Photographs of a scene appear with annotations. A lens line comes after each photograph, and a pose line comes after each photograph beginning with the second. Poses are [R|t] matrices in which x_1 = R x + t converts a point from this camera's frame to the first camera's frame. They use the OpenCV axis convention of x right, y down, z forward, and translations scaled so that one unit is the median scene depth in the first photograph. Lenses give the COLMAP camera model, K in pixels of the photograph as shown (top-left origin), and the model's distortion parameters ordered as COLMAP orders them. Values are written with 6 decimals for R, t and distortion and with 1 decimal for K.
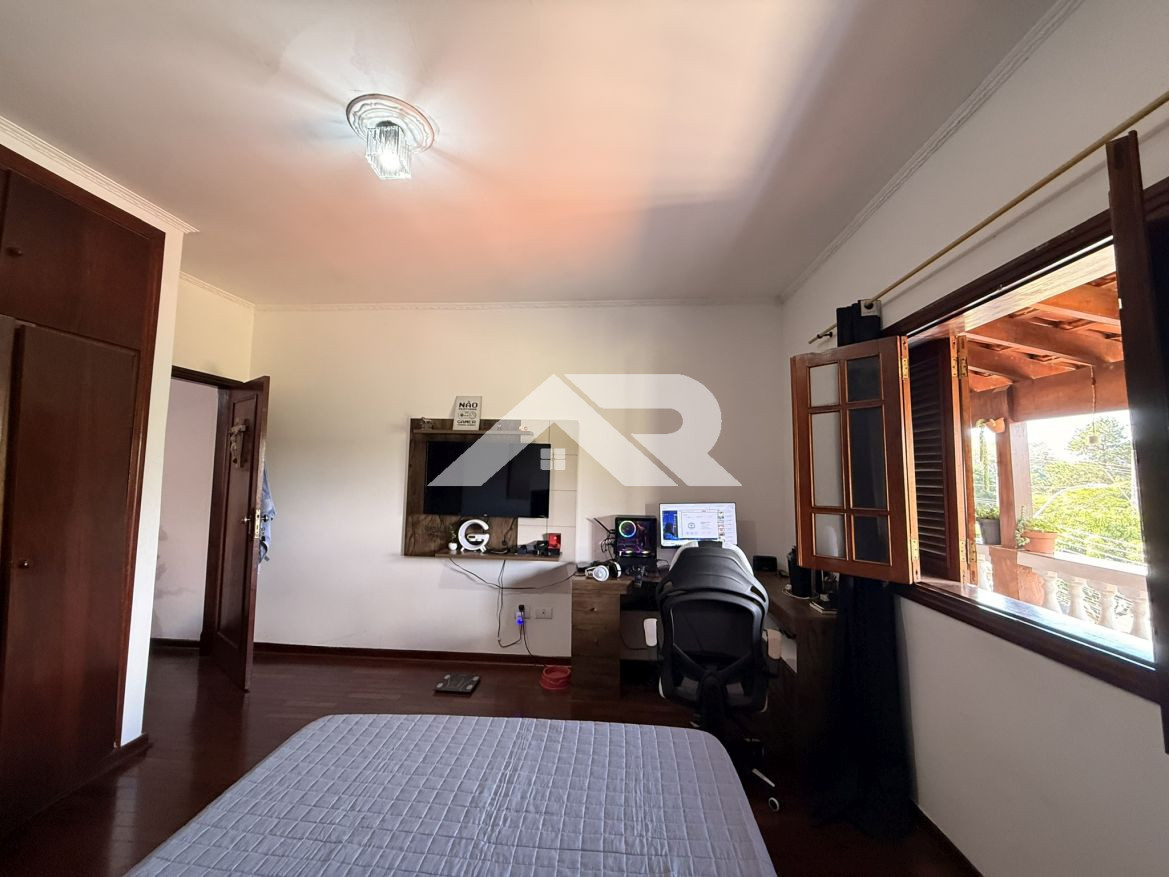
lens RADIAL K [[465.3, 0, 584.5], [0, 465.3, 434.2], [0, 0, 1]] dist [-0.000027, -0.000176]
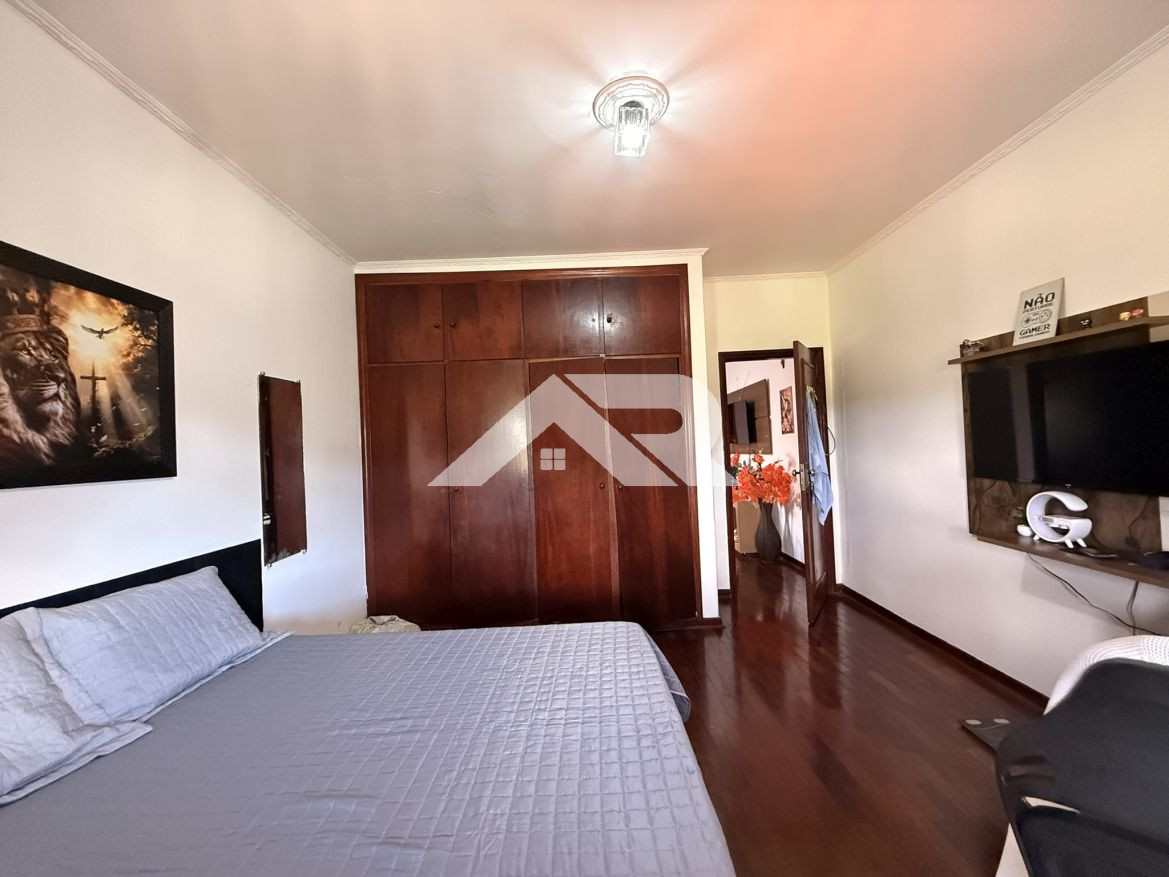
lens RADIAL K [[467.7, 0, 580.8], [0, 467.7, 436.9], [0, 0, 1]] dist [-0.001613, -0.000233]
pose [[0.052211, -0.033650, -0.998069, 0.321795], [0.126114, 0.991653, -0.026836, 0.054470], [0.990641, -0.124469, 0.056019, 0.378886]]
